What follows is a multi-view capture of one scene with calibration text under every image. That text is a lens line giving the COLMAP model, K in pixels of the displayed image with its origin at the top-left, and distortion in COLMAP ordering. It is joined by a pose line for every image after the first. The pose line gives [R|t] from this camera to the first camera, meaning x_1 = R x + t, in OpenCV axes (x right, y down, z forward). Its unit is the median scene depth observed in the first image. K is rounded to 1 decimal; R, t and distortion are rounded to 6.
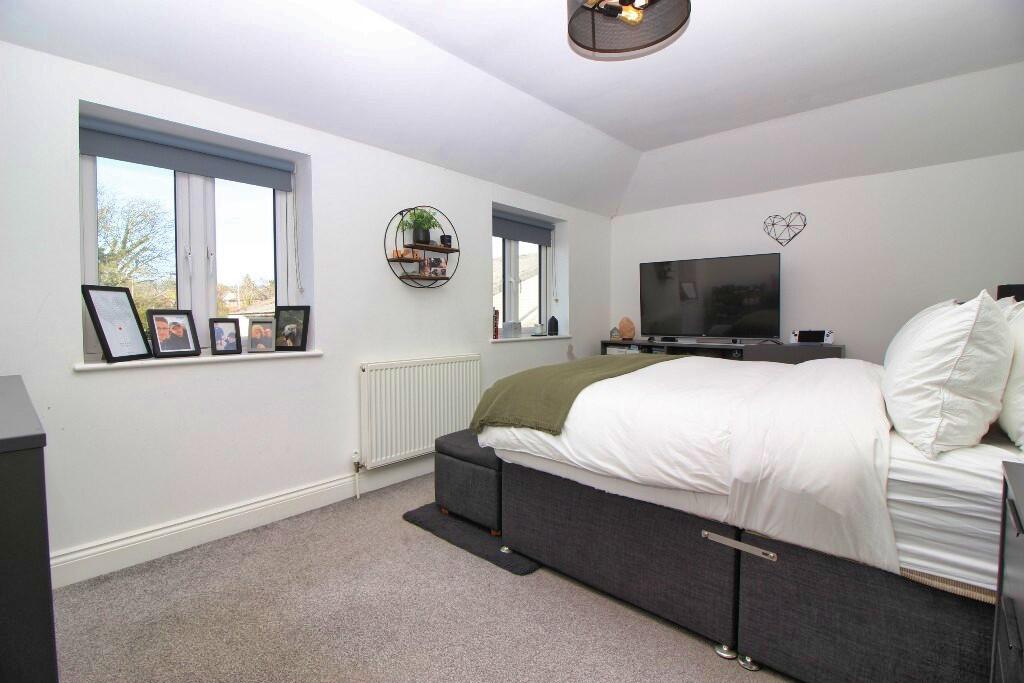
lens RADIAL K [[472.8, 0, 512.0], [0, 472.8, 341.5], [0, 0, 1]] dist [-0.008571, -0.006726]
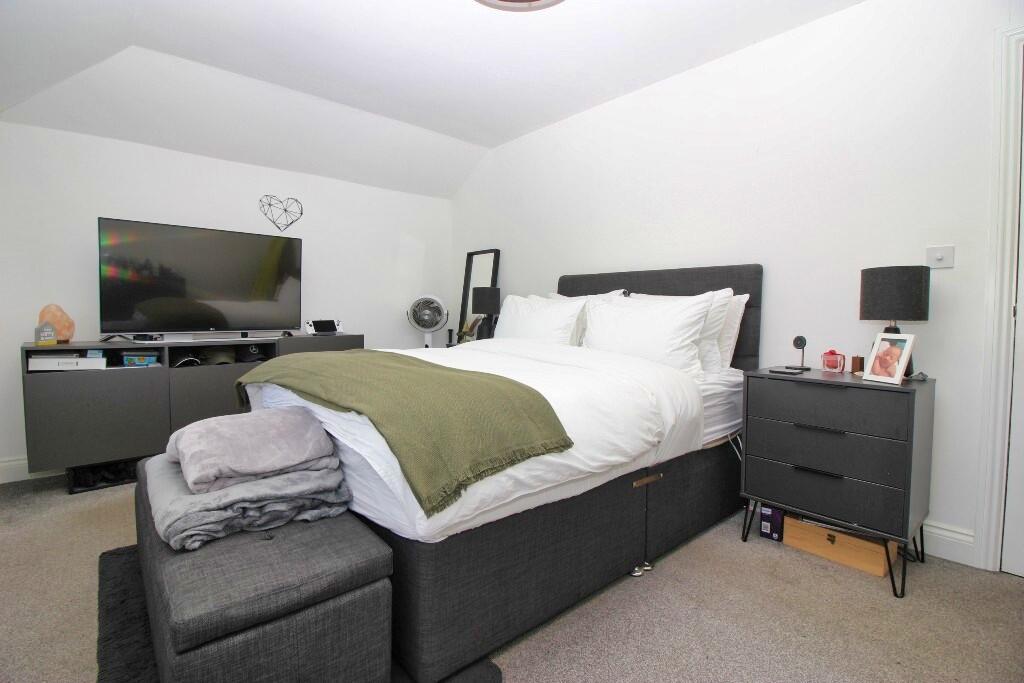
lens RADIAL K [[472.8, 0, 511.9], [0, 472.8, 335.3], [0, 0, 1]] dist [-0.008571, -0.006726]
pose [[0.117774, -0.042711, 0.992121, -0.608911], [0.044637, 0.998292, 0.037678, -0.021387], [-0.992037, 0.039848, 0.119480, 0.878114]]
